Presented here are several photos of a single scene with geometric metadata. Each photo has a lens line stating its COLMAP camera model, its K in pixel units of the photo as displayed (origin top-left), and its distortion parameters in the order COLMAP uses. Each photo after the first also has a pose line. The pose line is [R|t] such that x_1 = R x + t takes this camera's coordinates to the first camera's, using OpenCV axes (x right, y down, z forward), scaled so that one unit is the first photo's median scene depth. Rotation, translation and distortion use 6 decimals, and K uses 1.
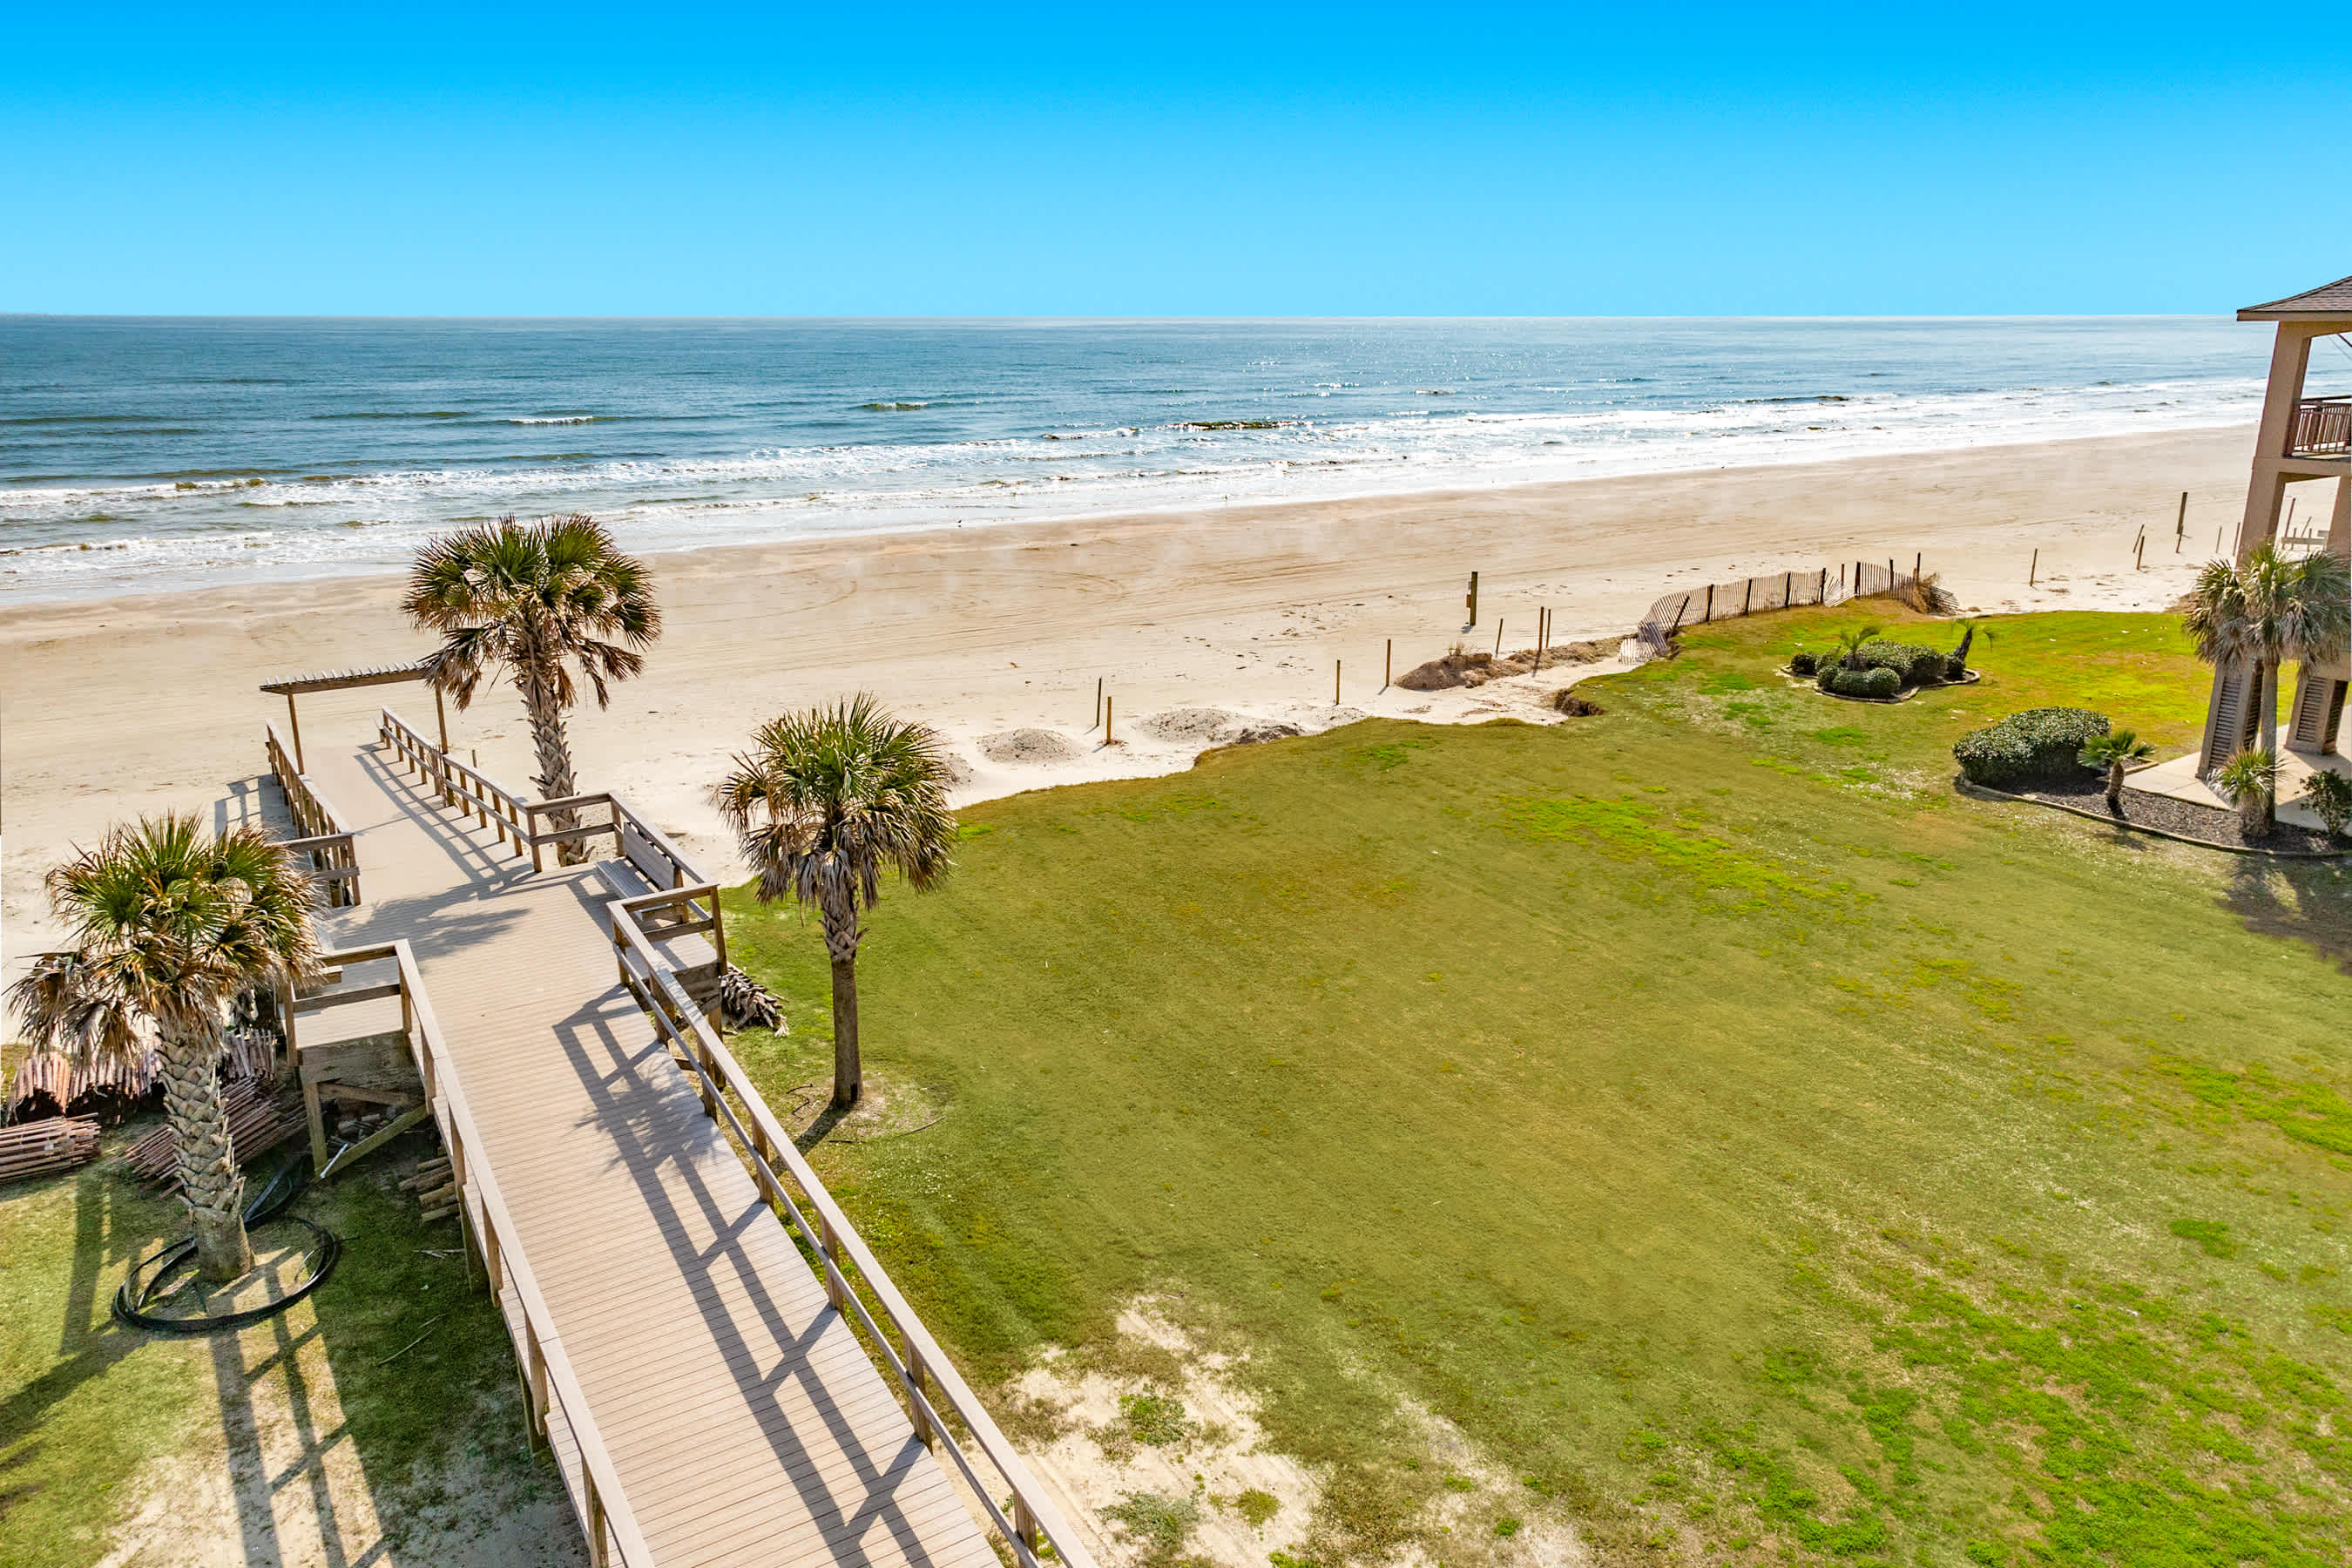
lens RADIAL K [[1684.5, 0, 1224.4], [0, 1684.5, 793.7], [0, 0, 1]] dist [-0.003000, 0.025132]
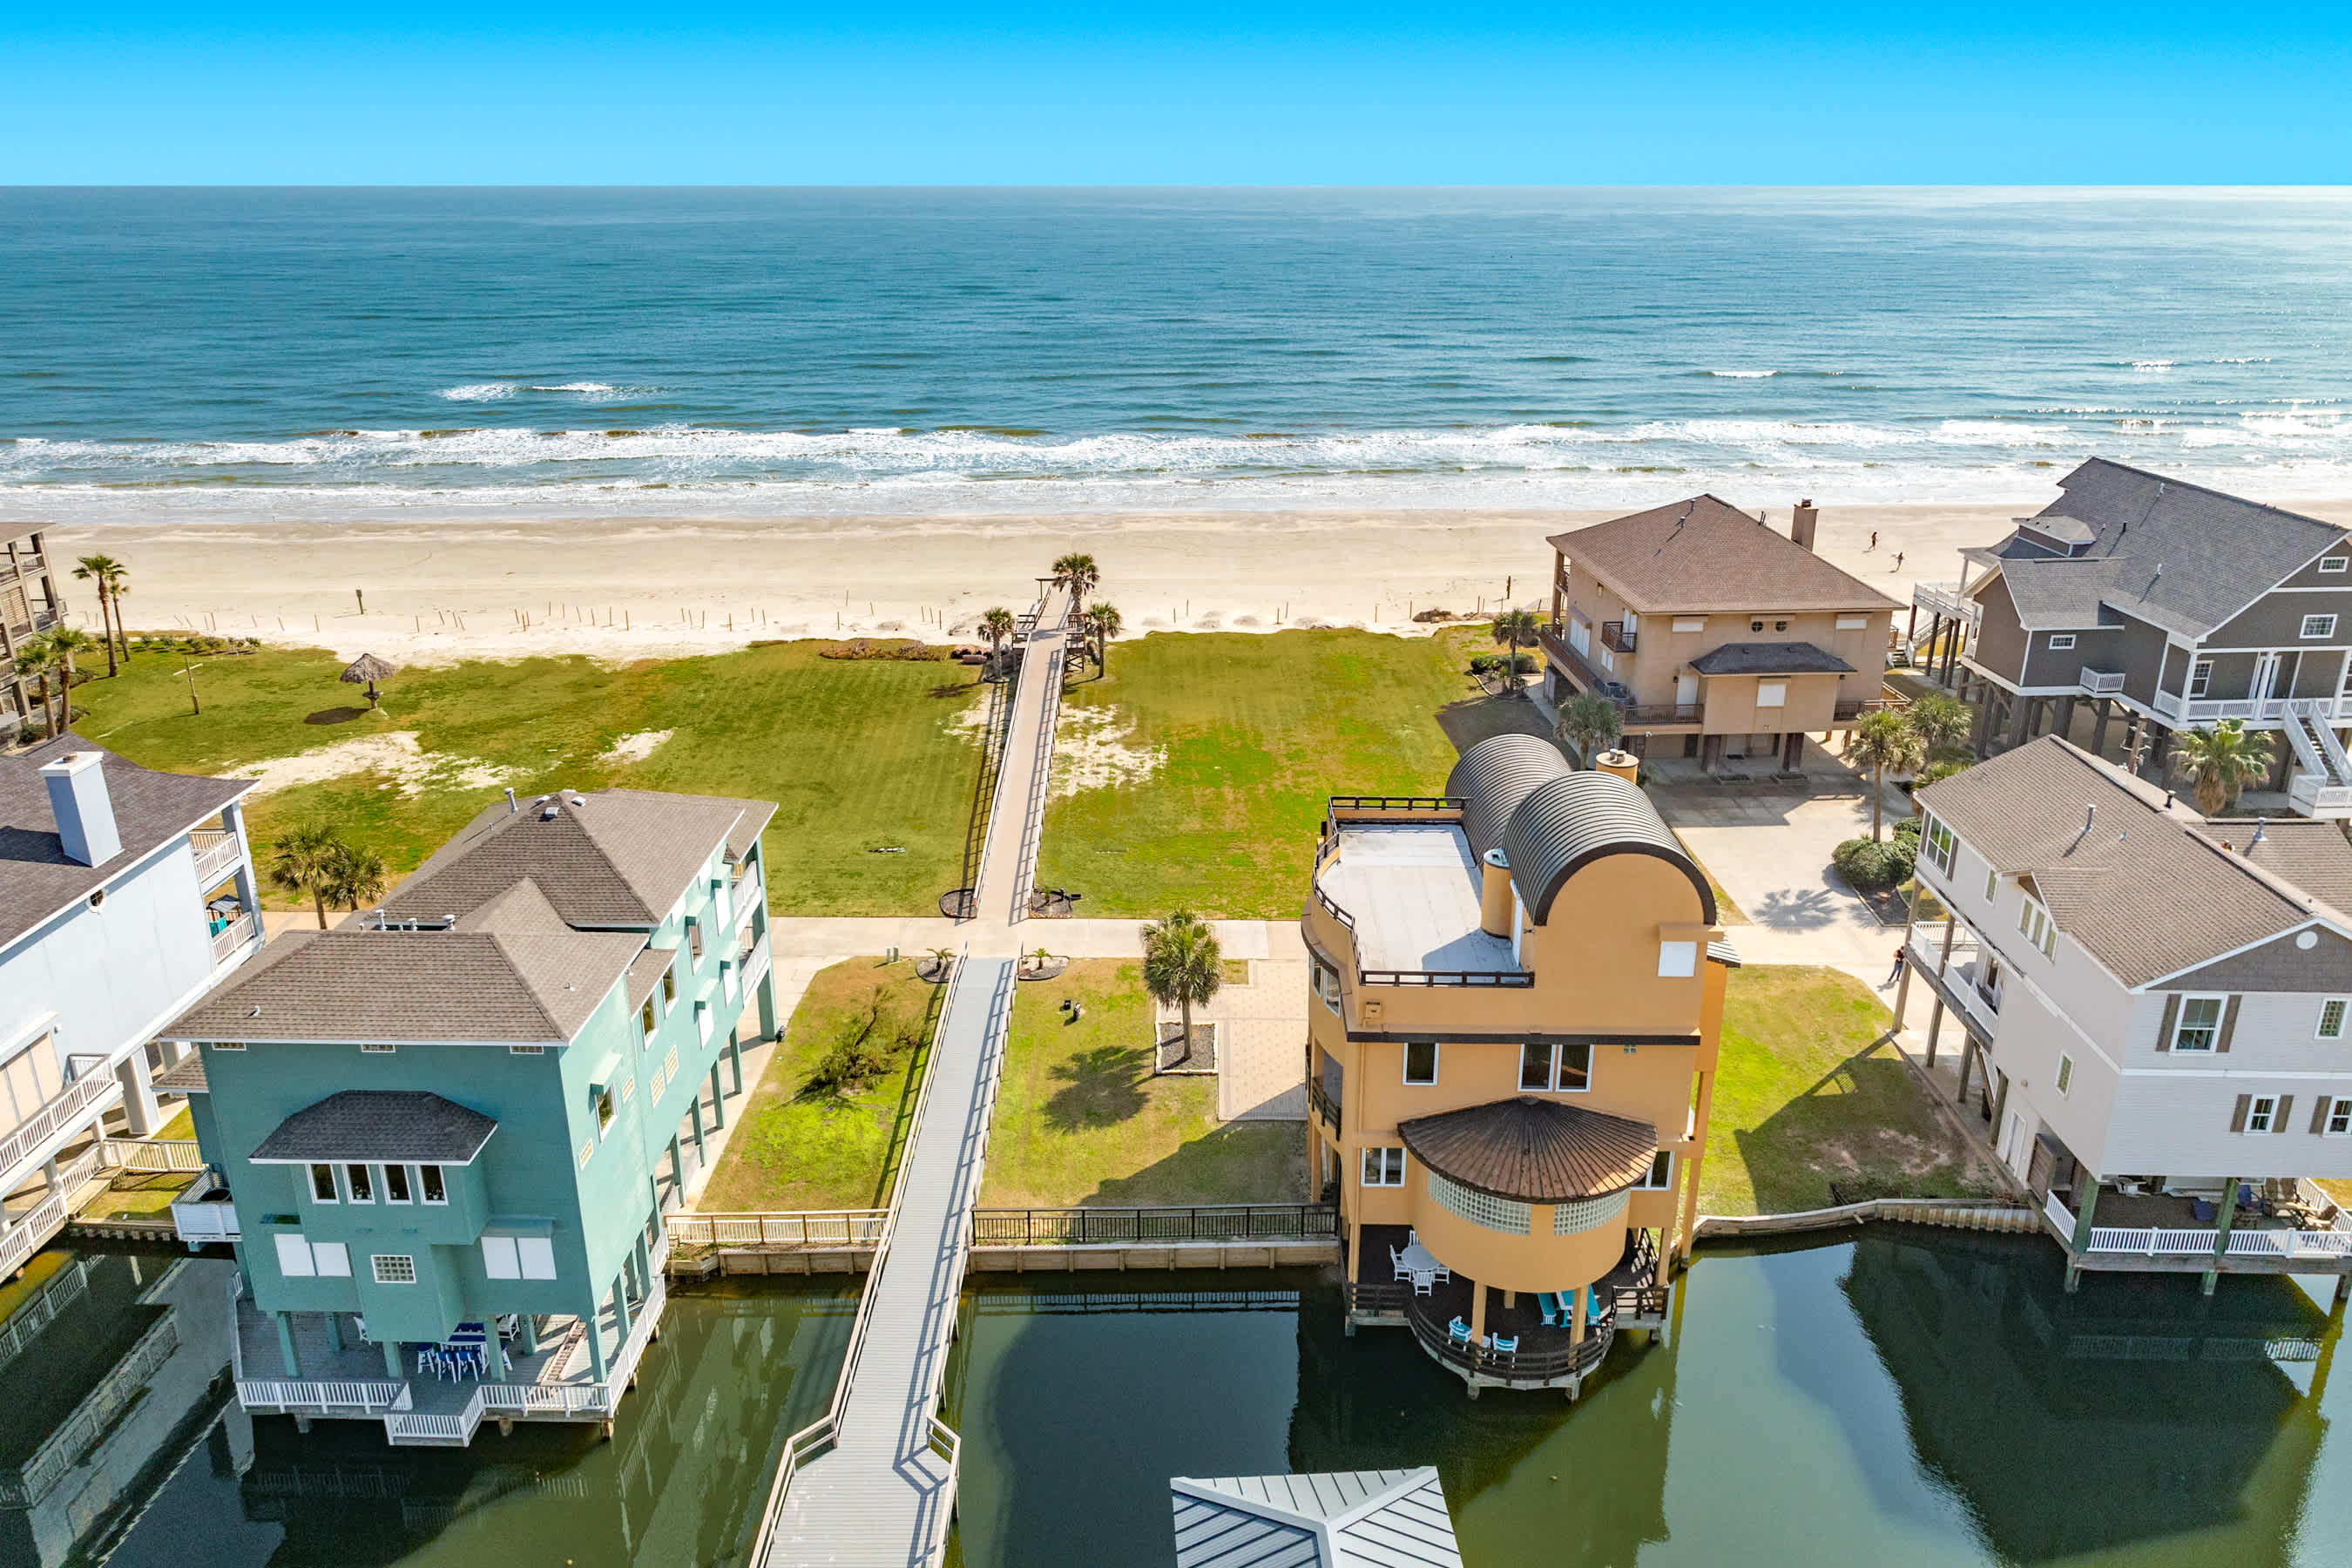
lens RADIAL K [[1629.5, 0, 1173.0], [0, 1629.5, 770.0], [0, 0, 1]] dist [0.010658, 0.001599]
pose [[0.853221, 0.181827, -0.488828, 2.405545], [-0.148813, 0.983172, 0.105960, -0.101319], [0.499869, -0.017664, 0.865921, -3.164005]]
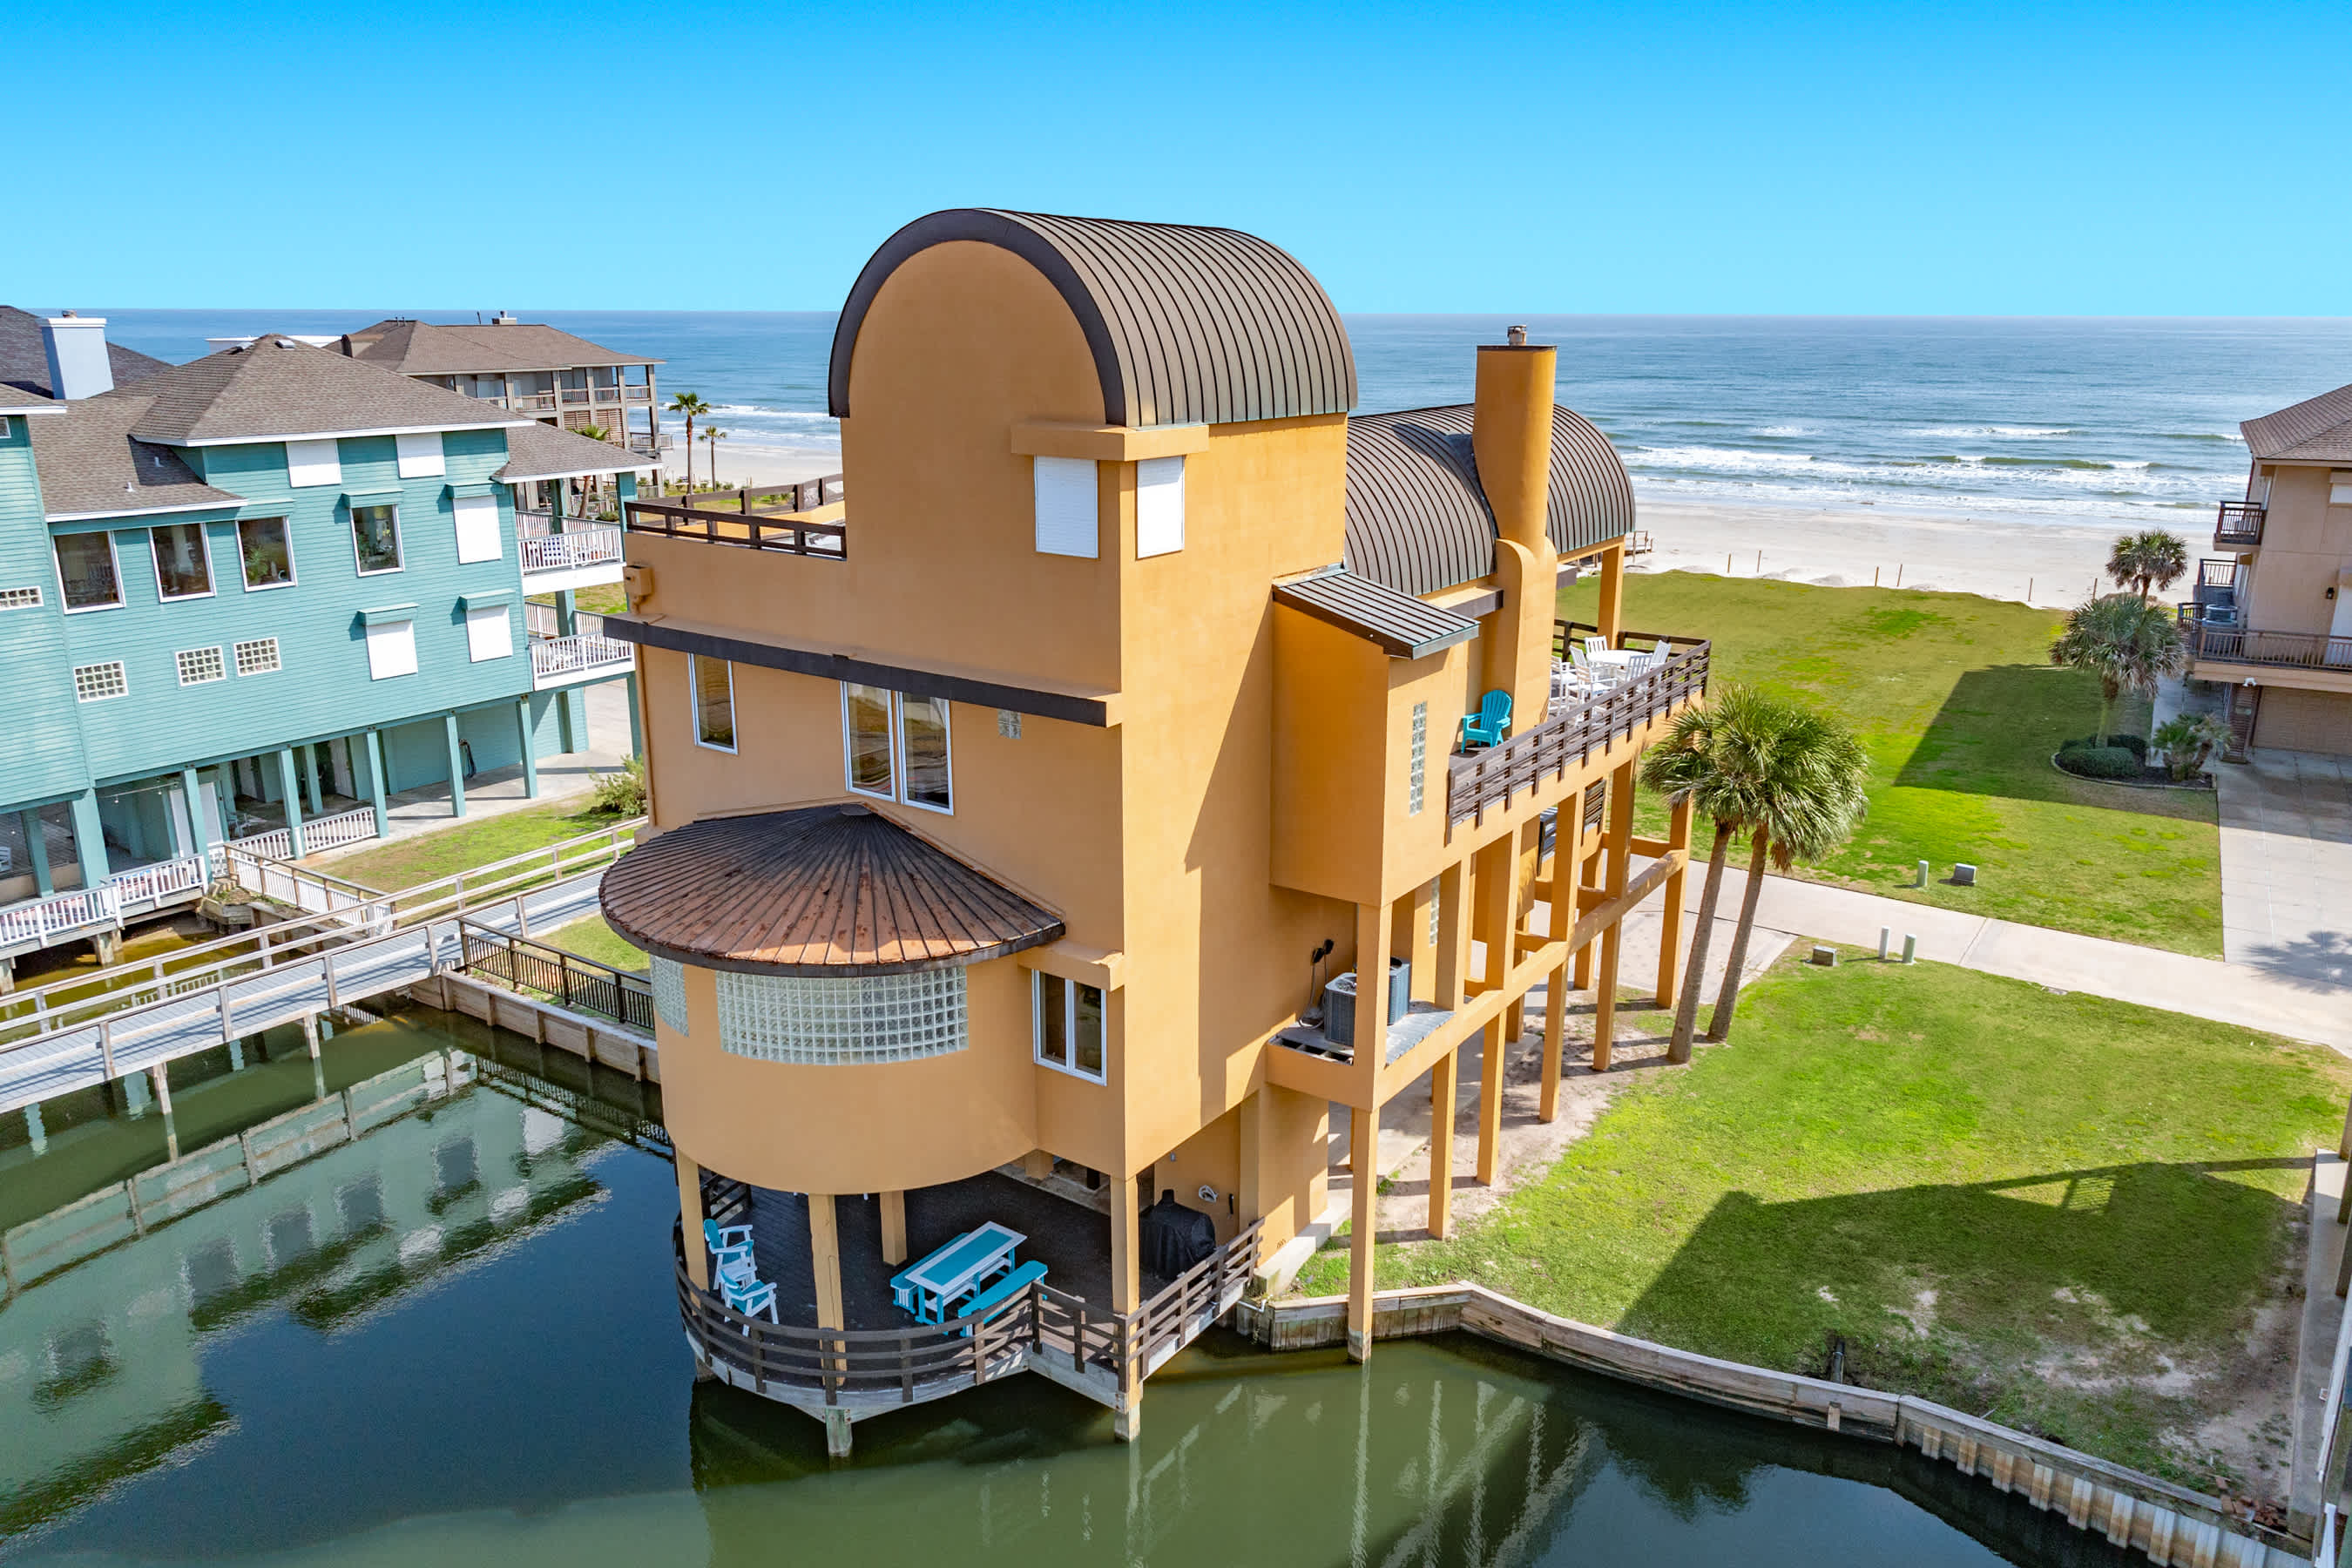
lens RADIAL K [[1629.5, 0, 1173.0], [0, 1629.5, 770.0], [0, 0, 1]] dist [0.010658, 0.001599]
pose [[0.409819, 0.246347, -0.878272, 2.826006], [-0.262323, 0.953996, 0.145182, 0.231569], [0.873633, 0.170892, 0.455588, -1.478877]]
